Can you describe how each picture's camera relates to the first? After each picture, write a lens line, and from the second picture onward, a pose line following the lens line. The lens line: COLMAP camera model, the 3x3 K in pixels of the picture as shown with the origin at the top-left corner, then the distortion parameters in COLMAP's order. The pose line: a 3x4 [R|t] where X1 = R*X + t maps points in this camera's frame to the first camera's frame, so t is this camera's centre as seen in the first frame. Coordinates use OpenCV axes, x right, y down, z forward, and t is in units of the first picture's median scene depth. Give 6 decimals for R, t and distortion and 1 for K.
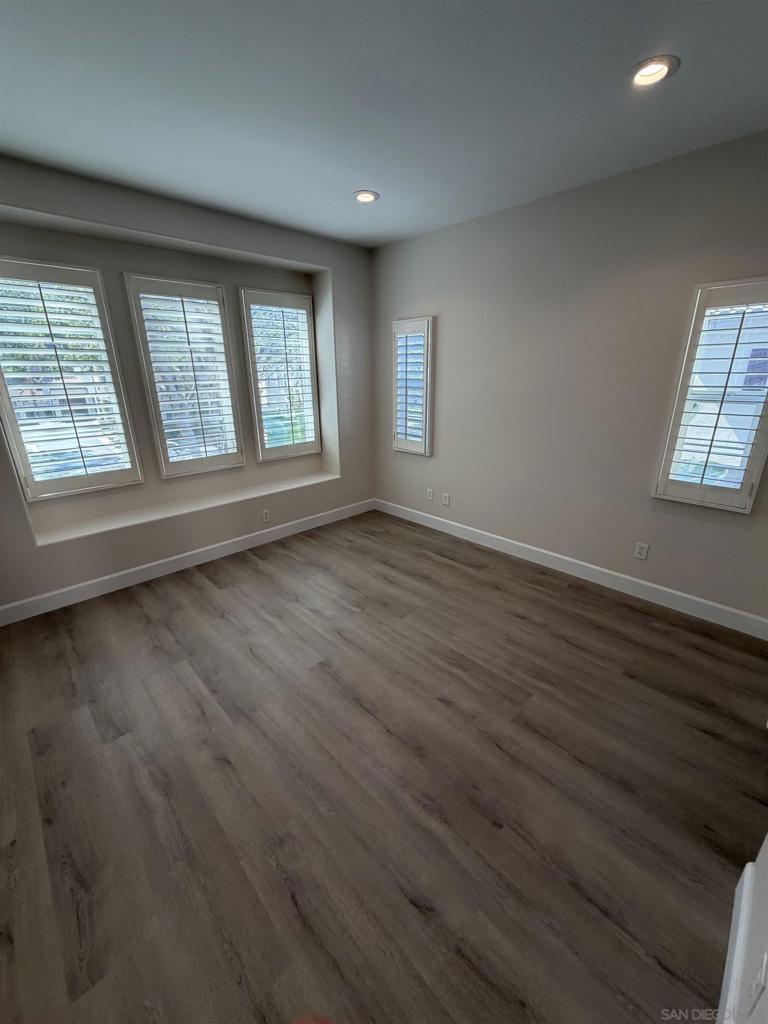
lens RADIAL K [[407.0, 0, 384.0], [0, 407.0, 512.0], [0, 0, 1]] dist [0.000433, -0.000834]
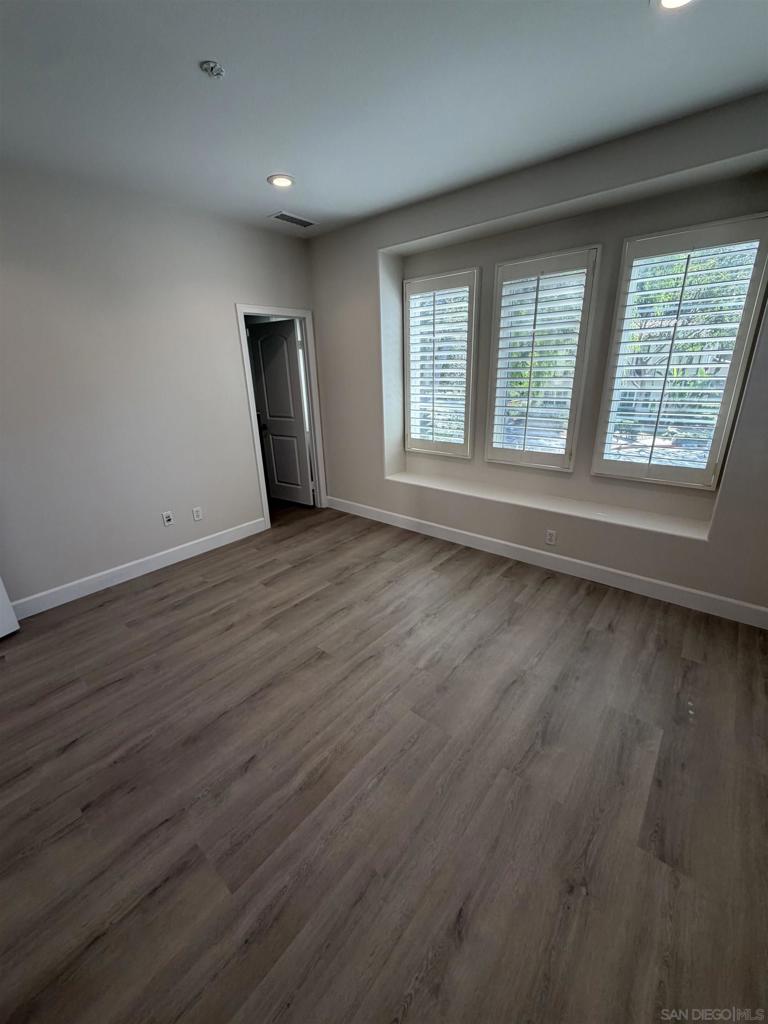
lens RADIAL K [[407.0, 0, 384.0], [0, 407.0, 512.0], [0, 0, 1]] dist [0.000433, -0.000834]
pose [[0.100492, 0.346189, -0.932767, 0.584020], [-0.299257, 0.904617, 0.303501, -0.255711], [0.948866, 0.248637, 0.194506, 0.727691]]
